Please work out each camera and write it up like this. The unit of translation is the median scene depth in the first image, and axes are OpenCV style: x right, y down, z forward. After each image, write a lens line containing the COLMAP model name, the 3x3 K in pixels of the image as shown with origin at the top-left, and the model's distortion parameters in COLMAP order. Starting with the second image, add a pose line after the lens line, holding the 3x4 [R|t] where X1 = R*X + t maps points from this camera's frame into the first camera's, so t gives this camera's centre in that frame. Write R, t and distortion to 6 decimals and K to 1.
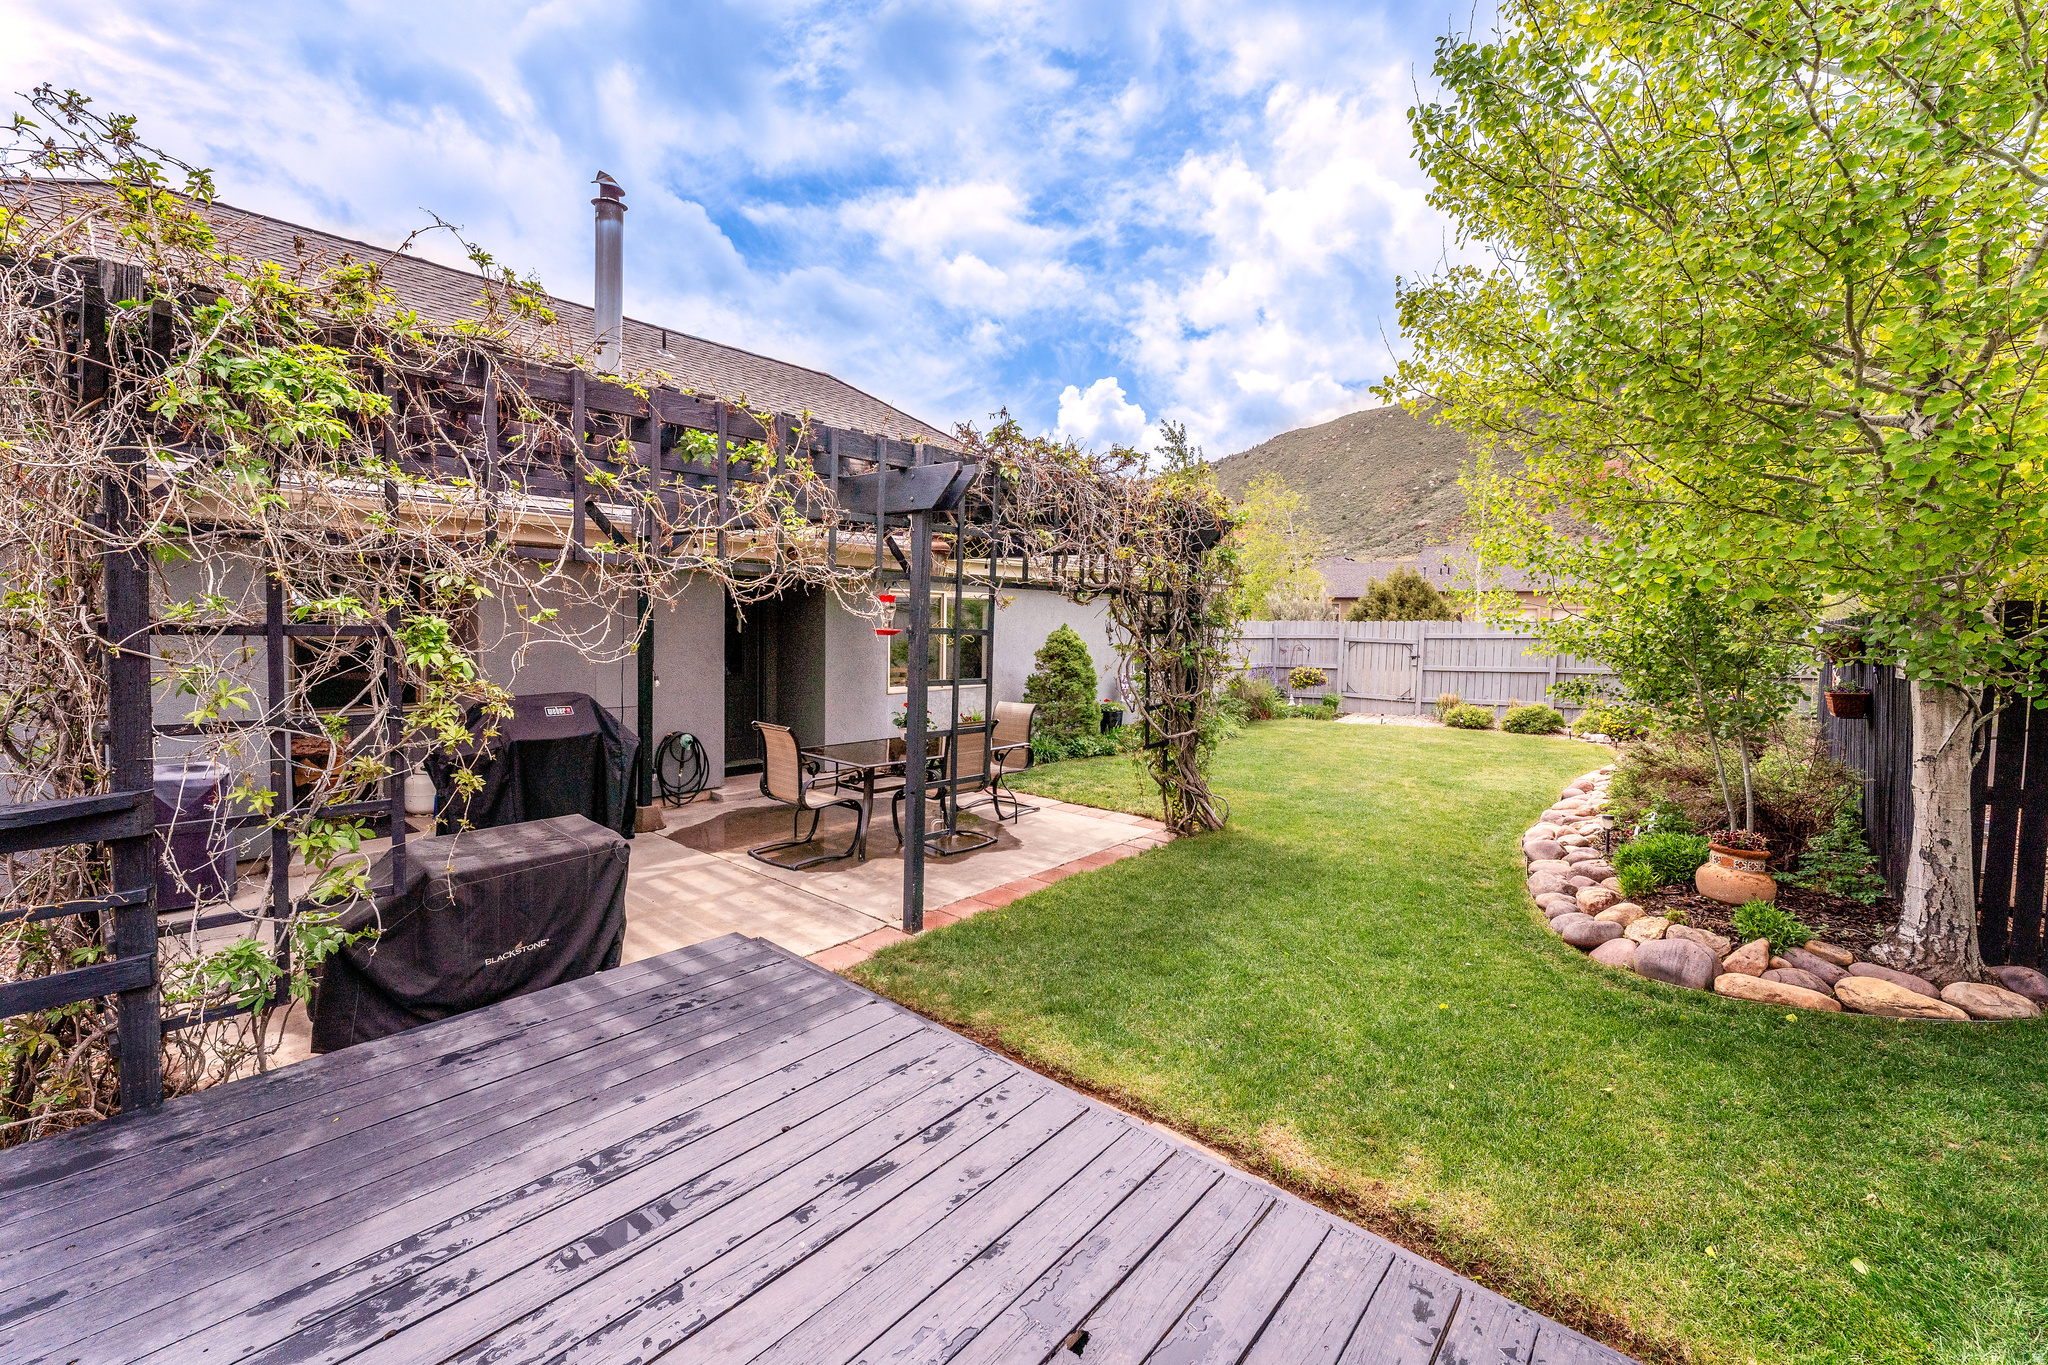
lens RADIAL K [[846.2, 0, 1027.0], [0, 846.2, 677.2], [0, 0, 1]] dist [-0.001759, 0.000197]
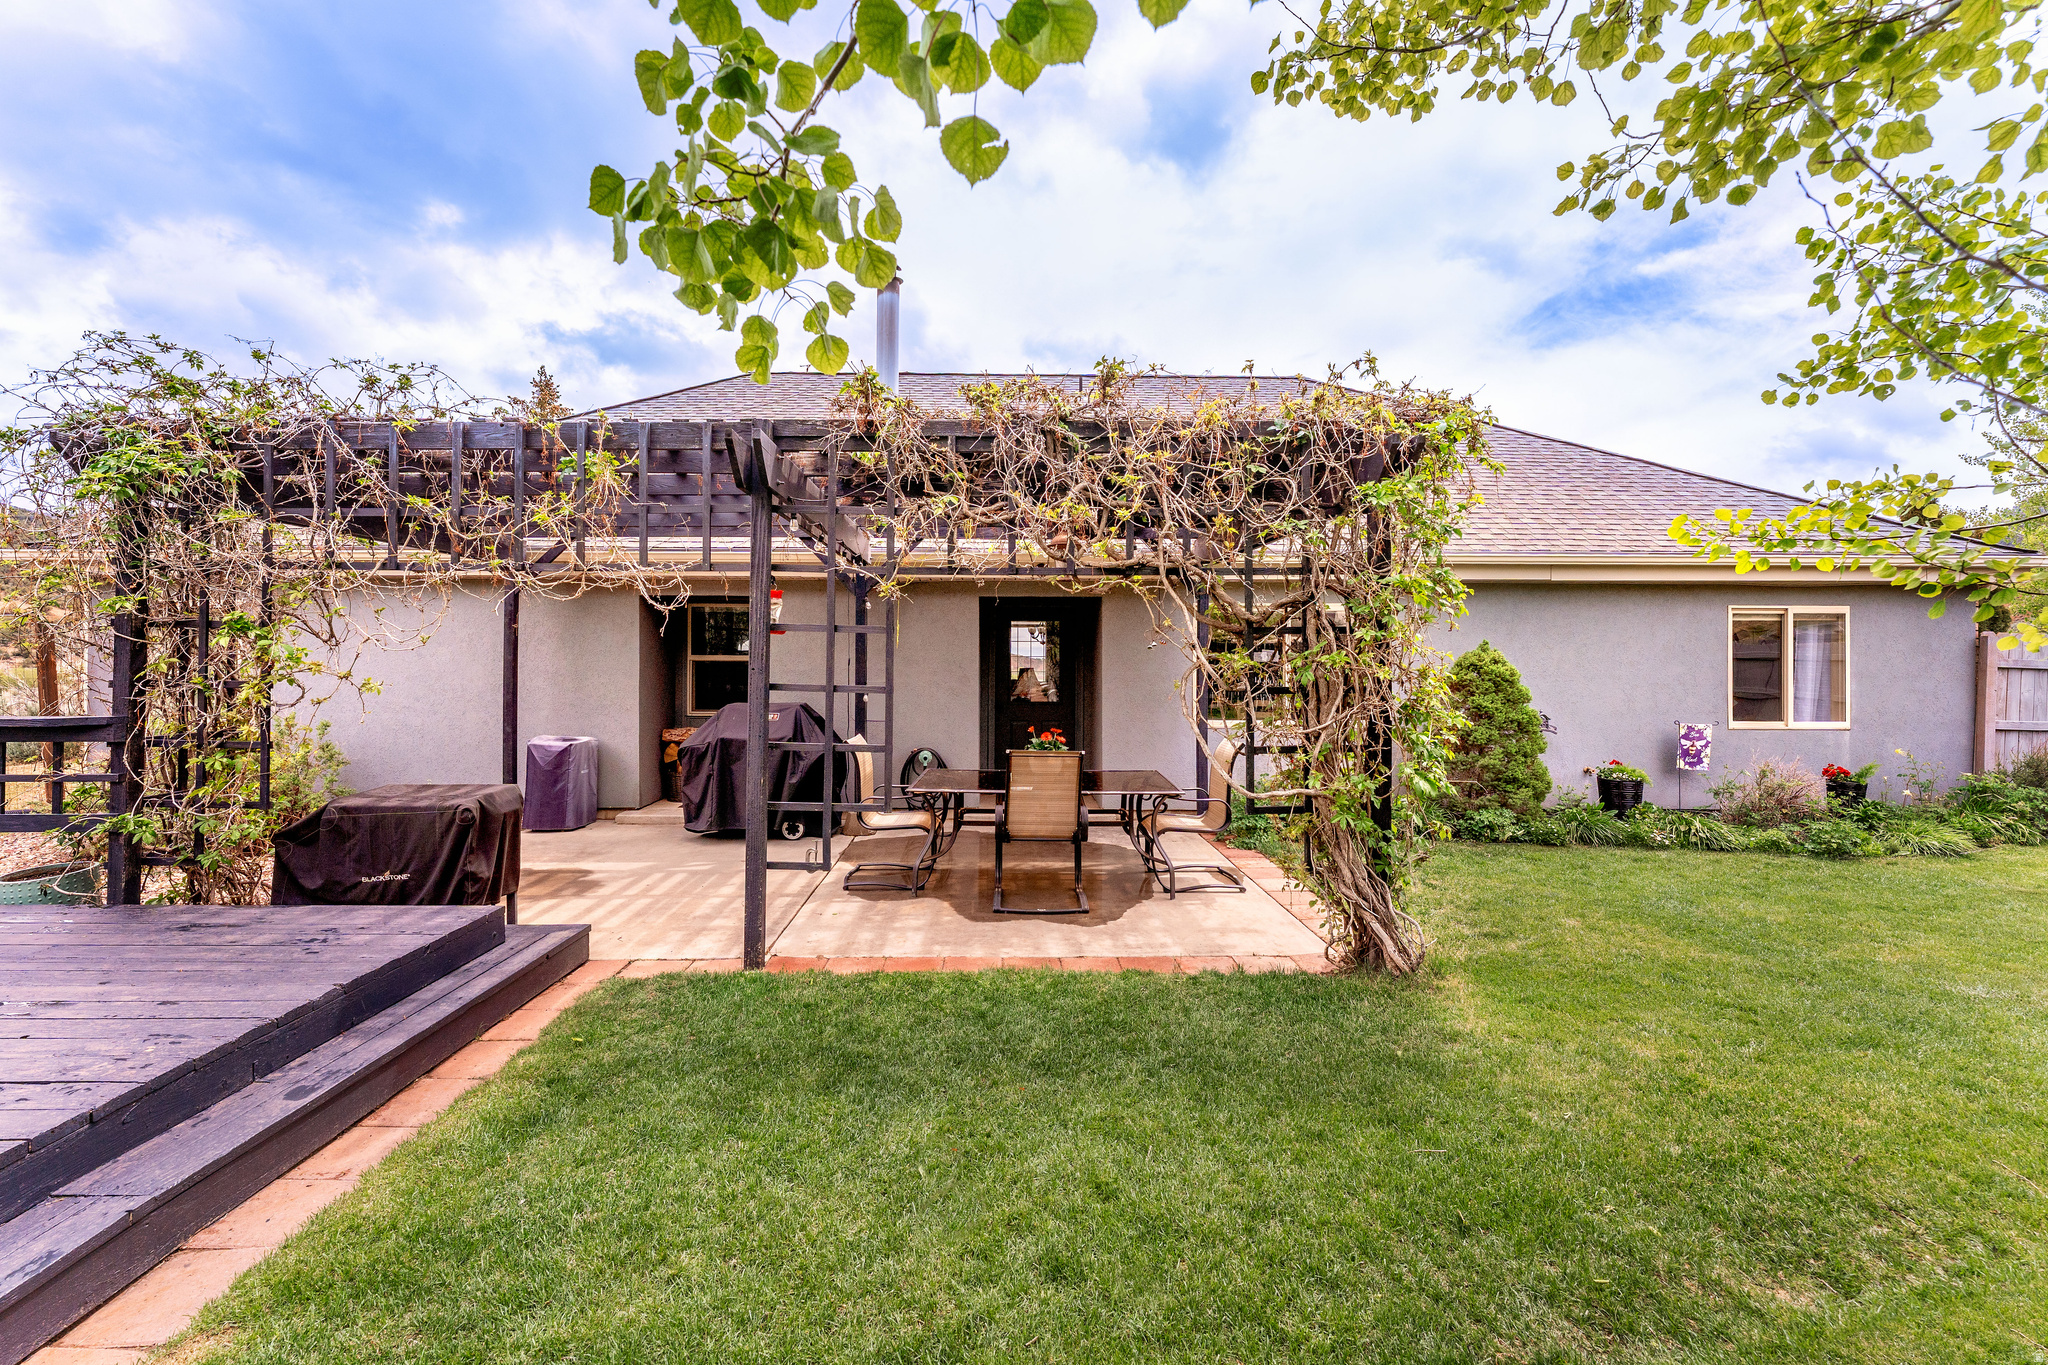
lens RADIAL K [[846.2, 0, 1025.4], [0, 846.2, 671.3], [0, 0, 1]] dist [-0.001759, 0.000197]
pose [[0.650300, -0.005835, -0.759655, 0.612592], [-0.042464, 0.998128, -0.044017, 0.011232], [0.758490, 0.060882, 0.648835, 0.516846]]
